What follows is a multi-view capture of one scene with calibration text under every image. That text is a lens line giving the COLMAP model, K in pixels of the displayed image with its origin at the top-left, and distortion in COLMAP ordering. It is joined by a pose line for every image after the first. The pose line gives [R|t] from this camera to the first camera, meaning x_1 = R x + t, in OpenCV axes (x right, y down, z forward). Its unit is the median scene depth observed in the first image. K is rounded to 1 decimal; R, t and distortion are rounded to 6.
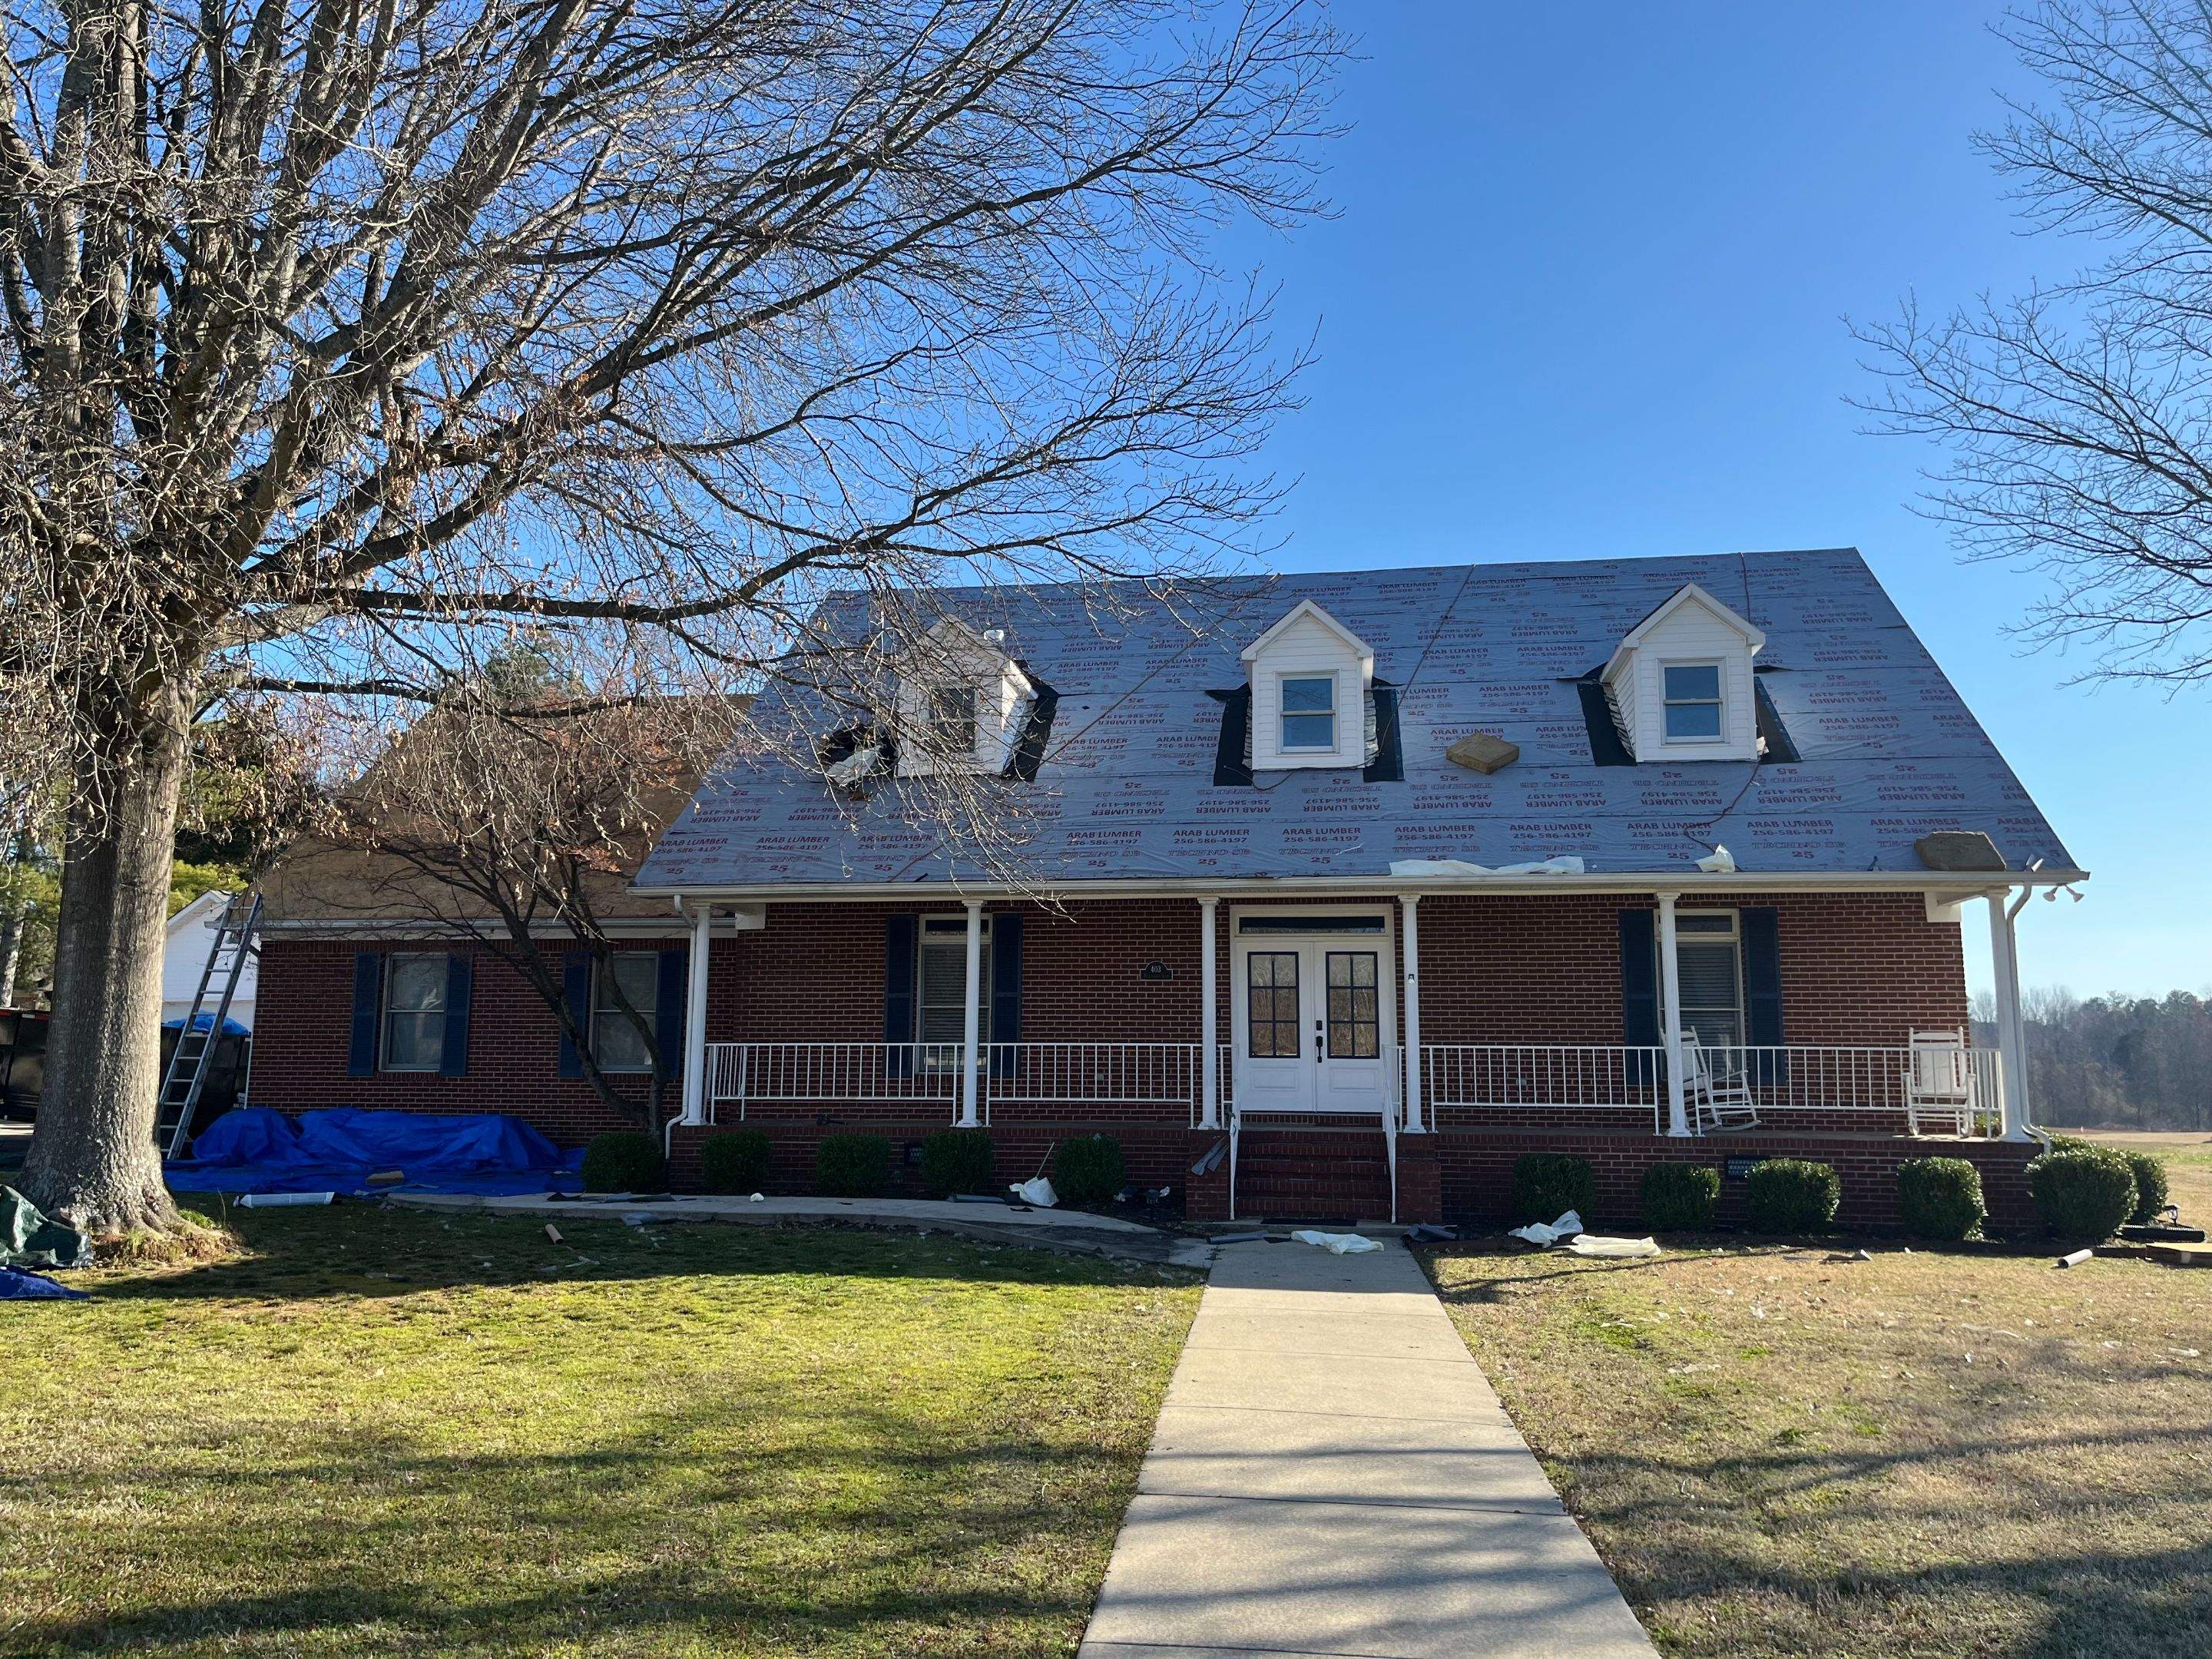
lens RADIAL K [[1661.4, 0, 1105.5], [0, 1661.4, 820.0], [0, 0, 1]] dist [0.065032, -0.063195]
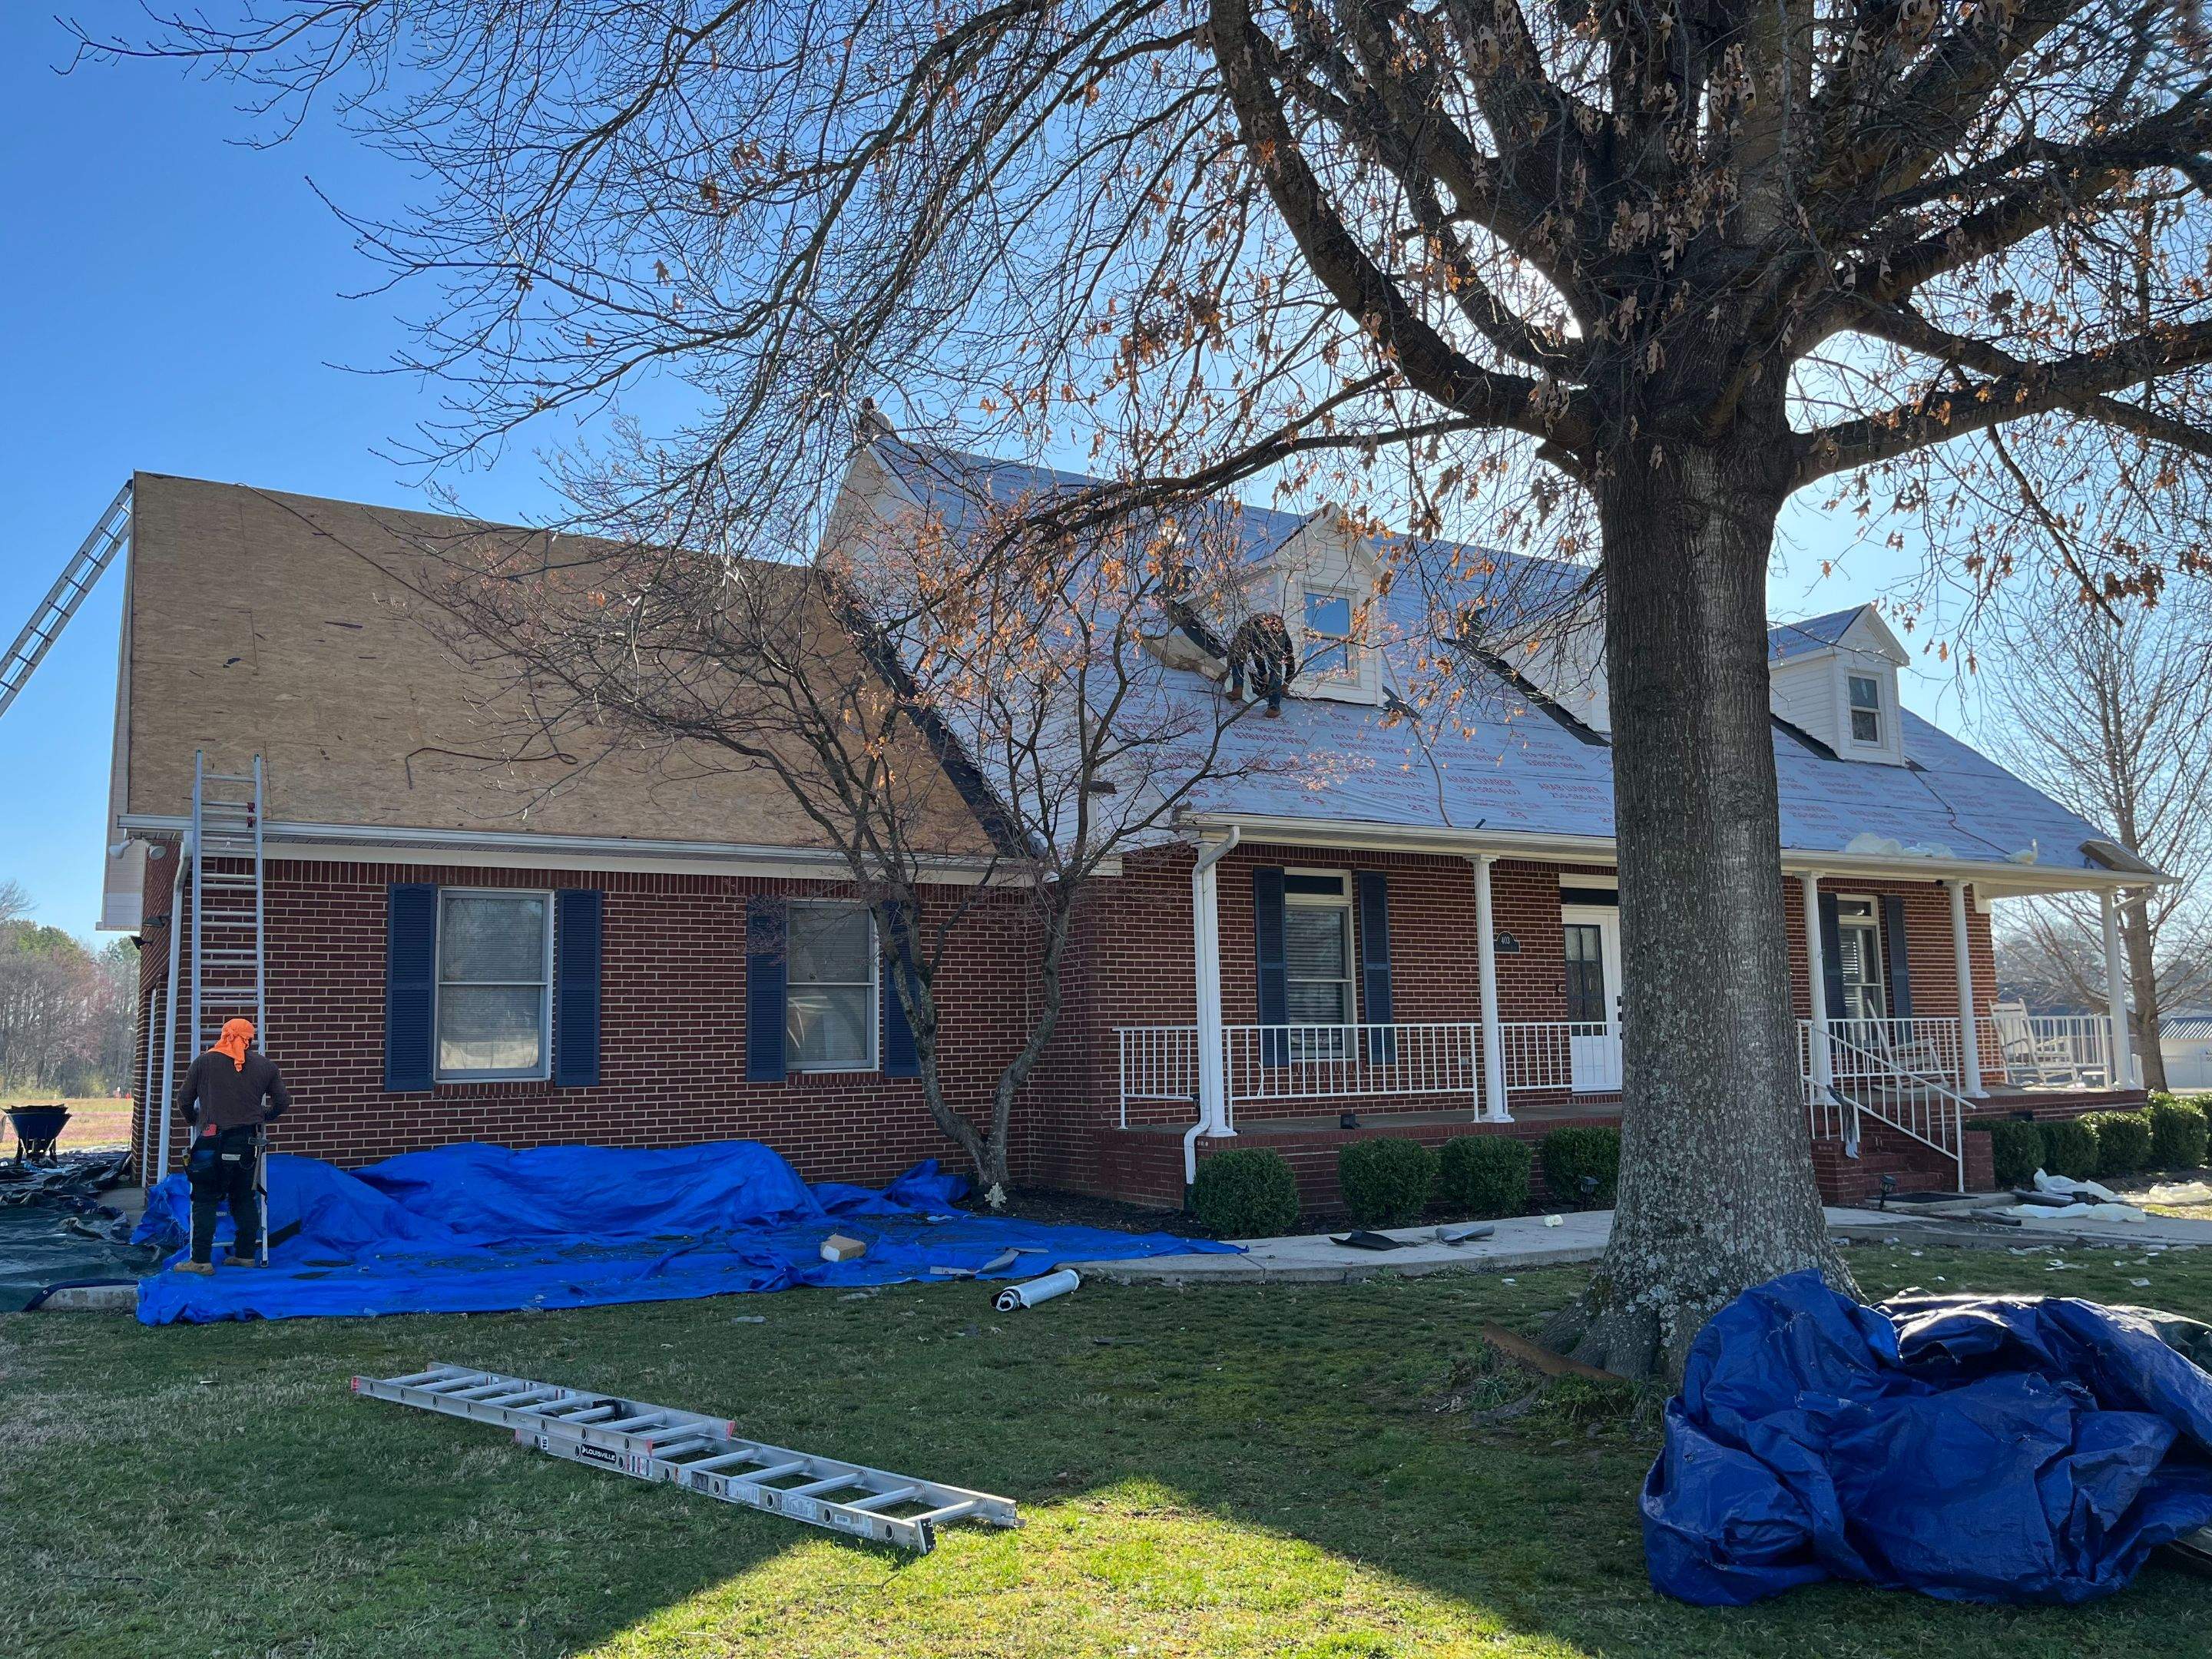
lens RADIAL K [[1662.3, 0, 1112.3], [0, 1662.3, 819.1], [0, 0, 1]] dist [0.066677, -0.076285]
pose [[0.741807, 0.069650, 0.666987, -0.713795], [-0.076381, 0.996895, -0.019152, 0.057135], [-0.666250, -0.036738, 0.744823, 0.457830]]
